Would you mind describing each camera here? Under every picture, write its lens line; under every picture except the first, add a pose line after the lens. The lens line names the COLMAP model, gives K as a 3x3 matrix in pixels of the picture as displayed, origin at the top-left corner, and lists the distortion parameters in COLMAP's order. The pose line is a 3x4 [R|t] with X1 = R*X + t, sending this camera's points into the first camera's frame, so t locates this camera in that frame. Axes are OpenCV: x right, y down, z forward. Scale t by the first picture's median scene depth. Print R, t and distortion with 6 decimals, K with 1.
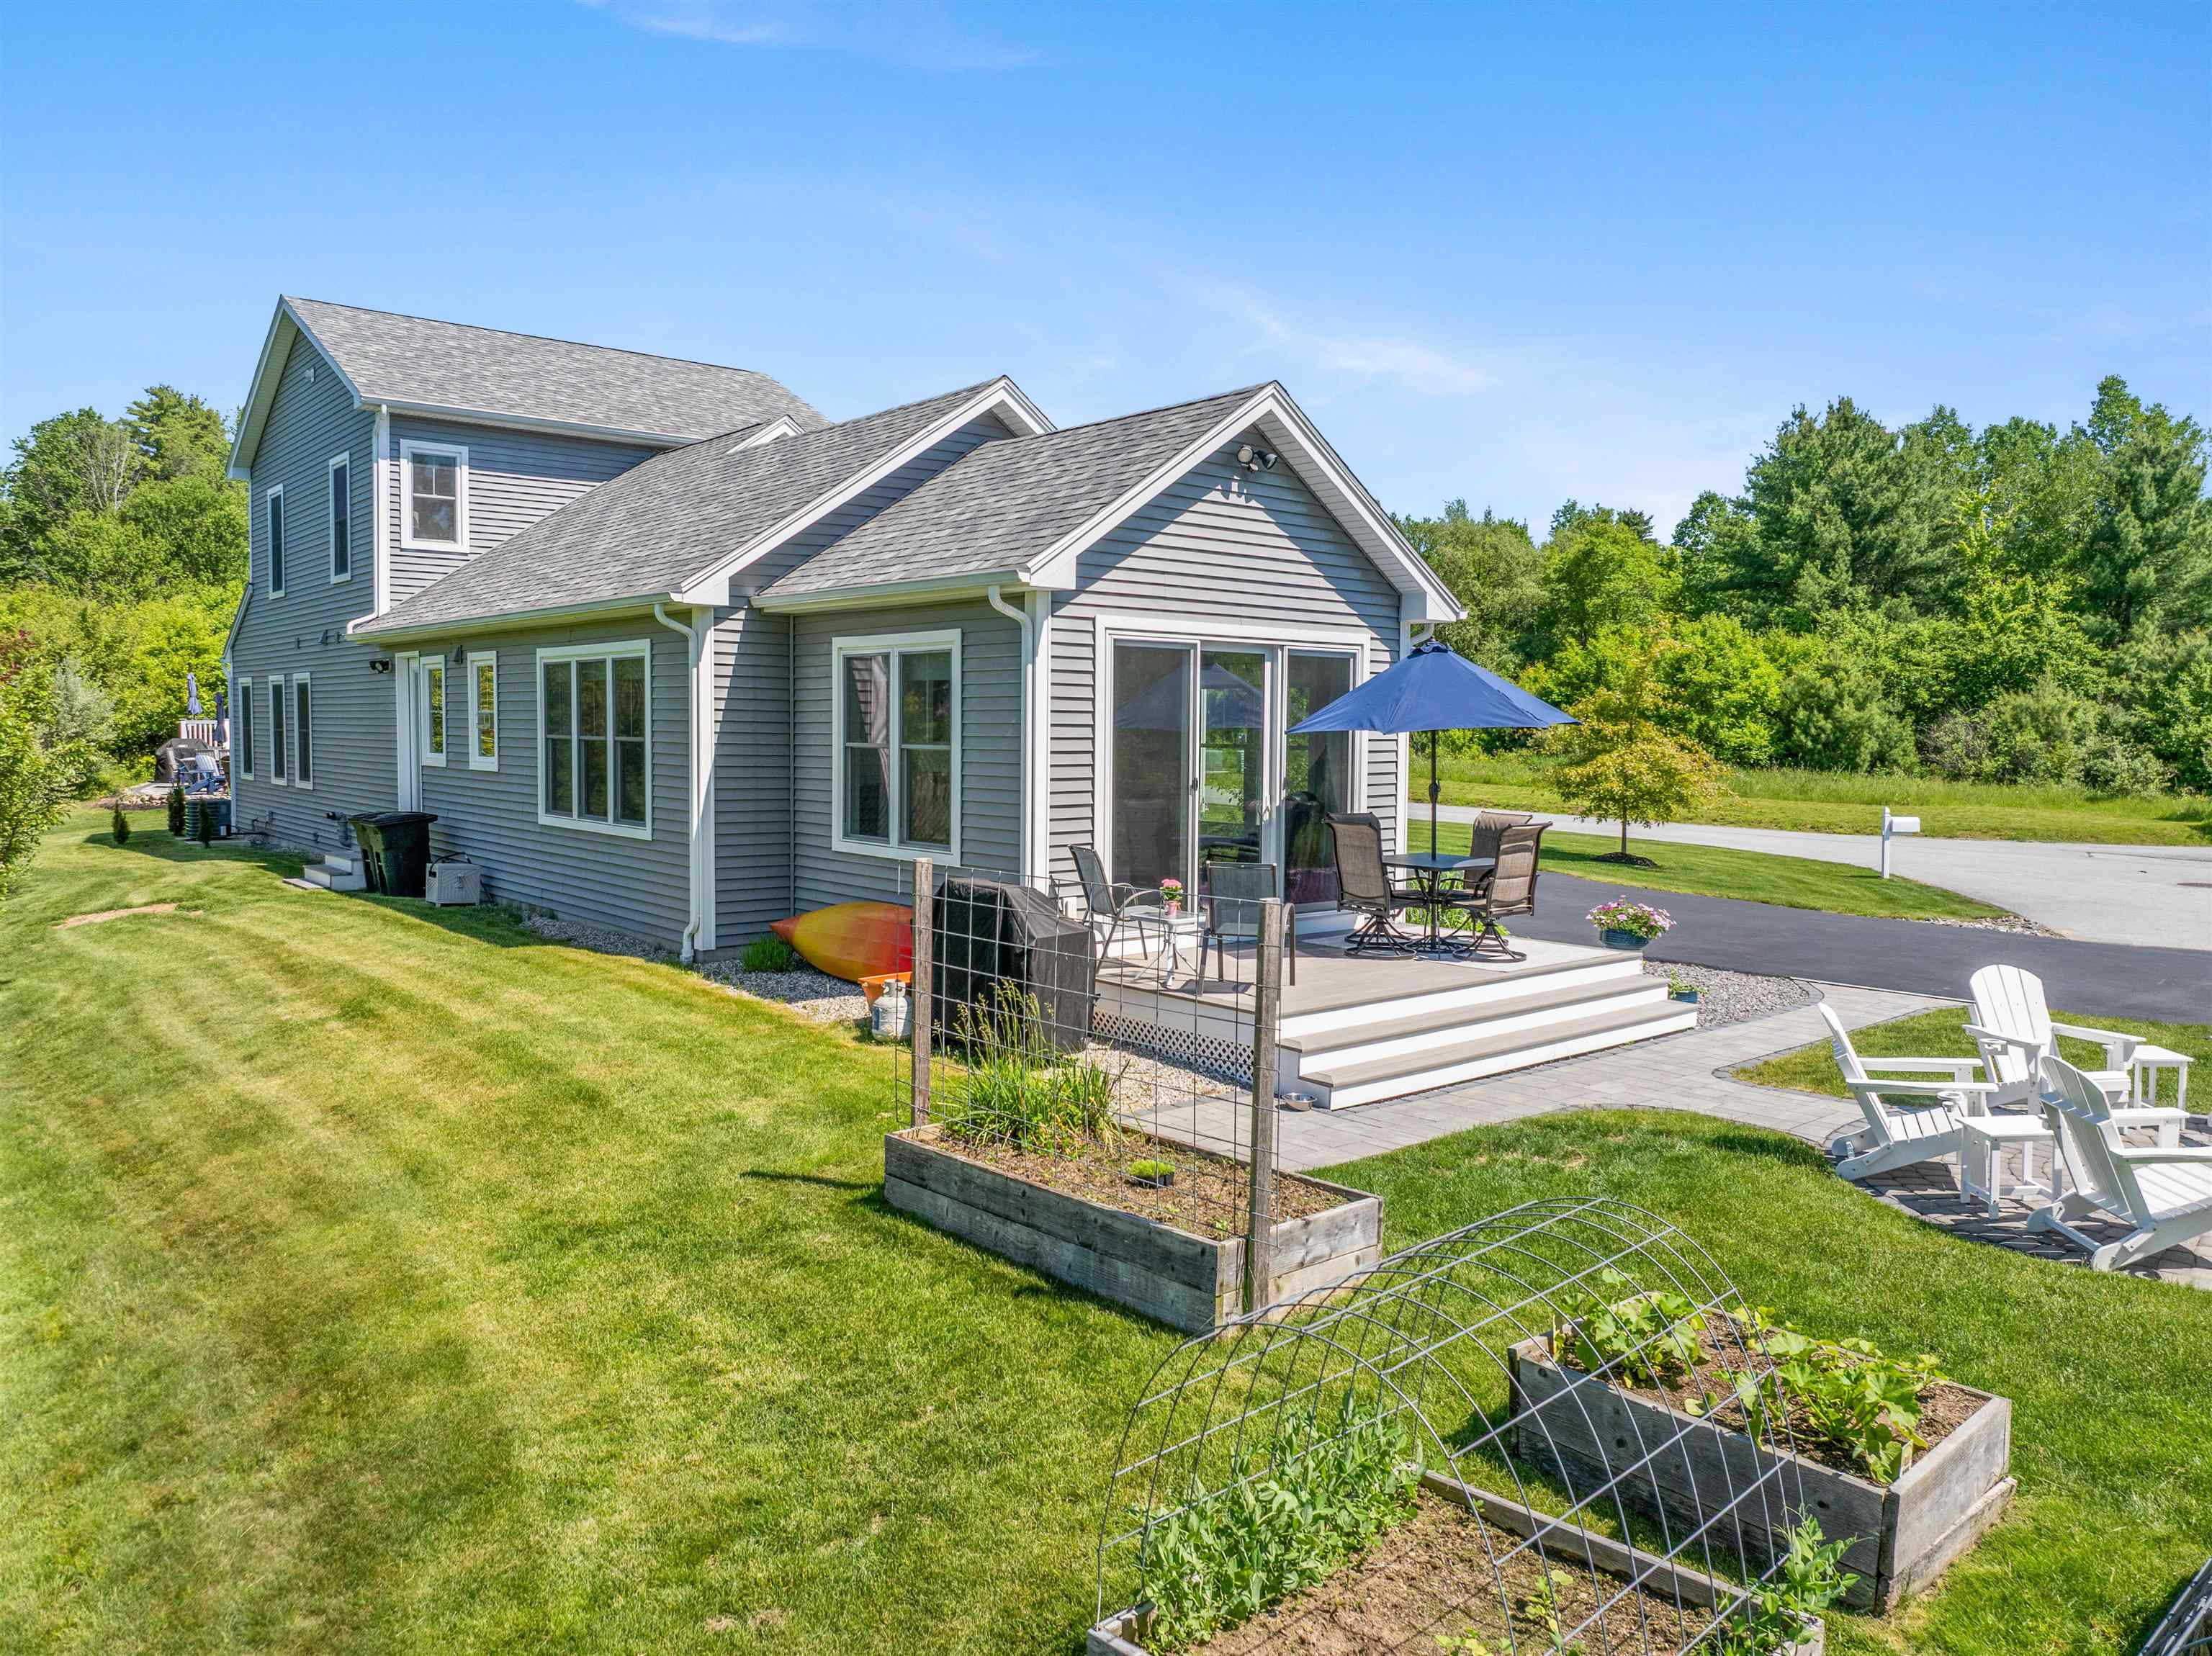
lens RADIAL K [[1551.3, 0, 1102.3], [0, 1551.3, 828.1], [0, 0, 1]] dist [-0.034585, 0.004303]
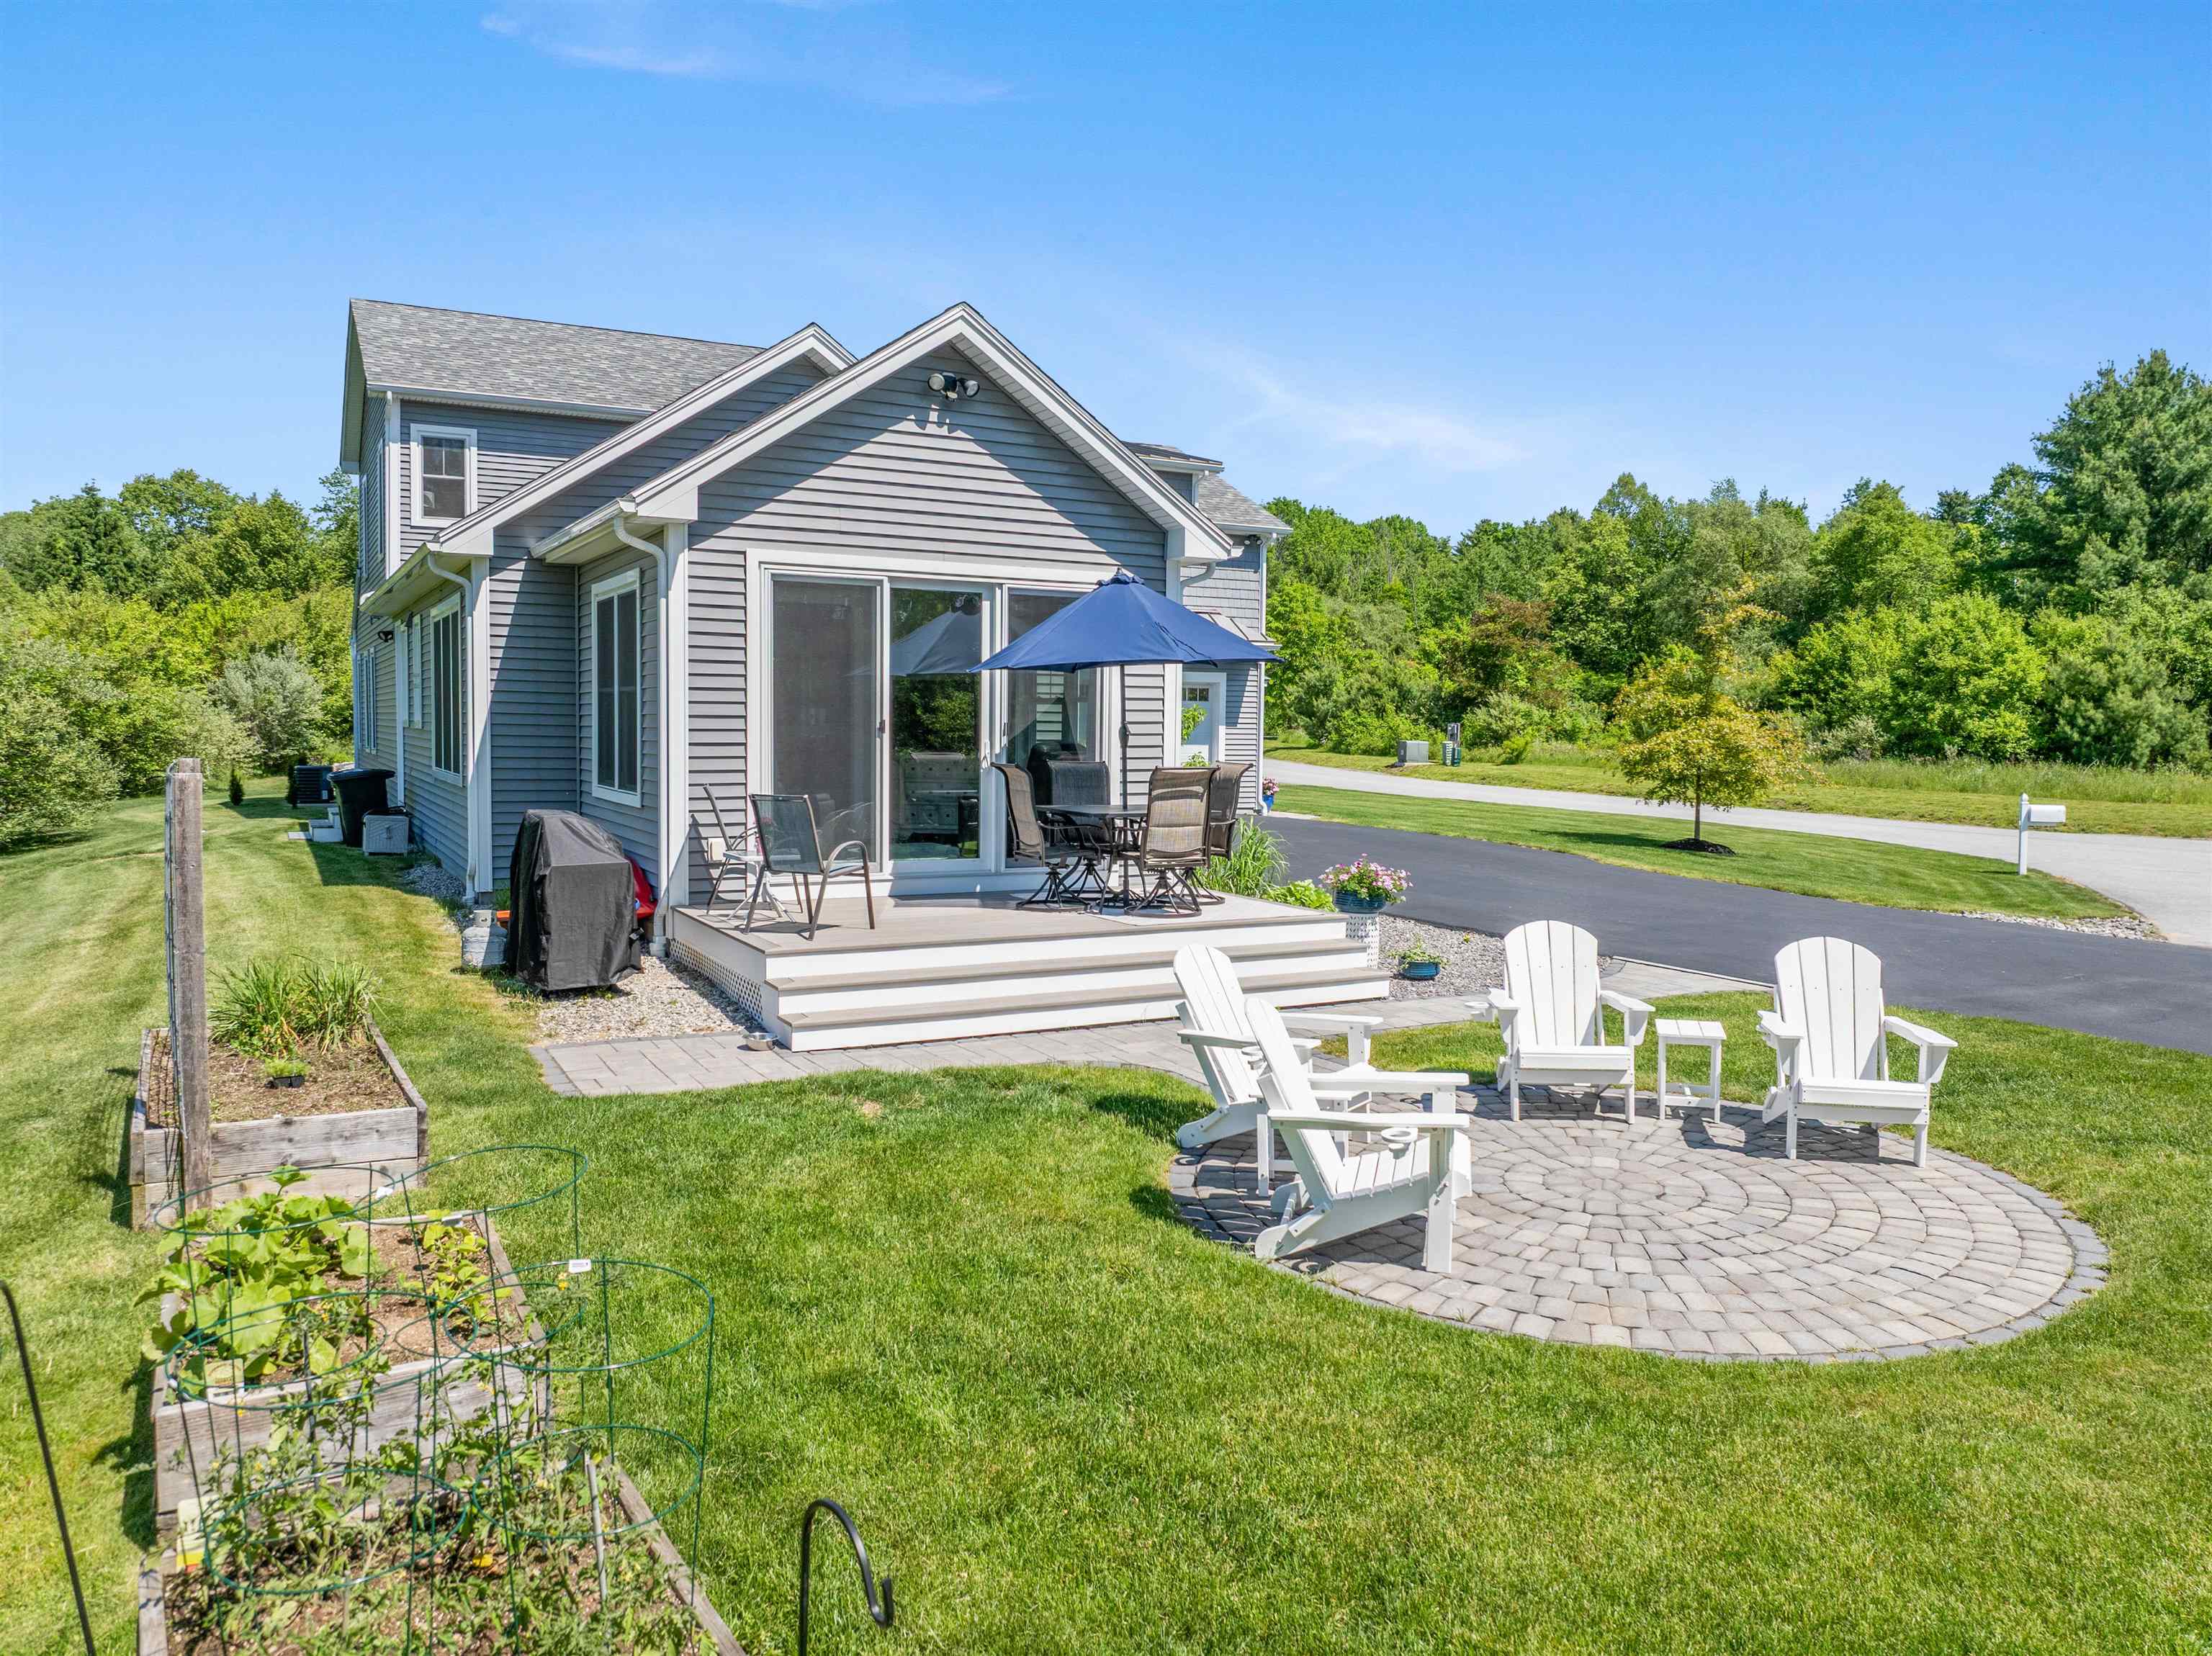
lens RADIAL K [[1551.3, 0, 1107.2], [0, 1551.3, 821.3], [0, 0, 1]] dist [-0.034585, 0.004303]
pose [[0.979809, 0.015289, -0.199349, 0.180384], [-0.016346, 0.999860, -0.003654, 0.014719], [0.199265, 0.006839, 0.979922, 0.040622]]
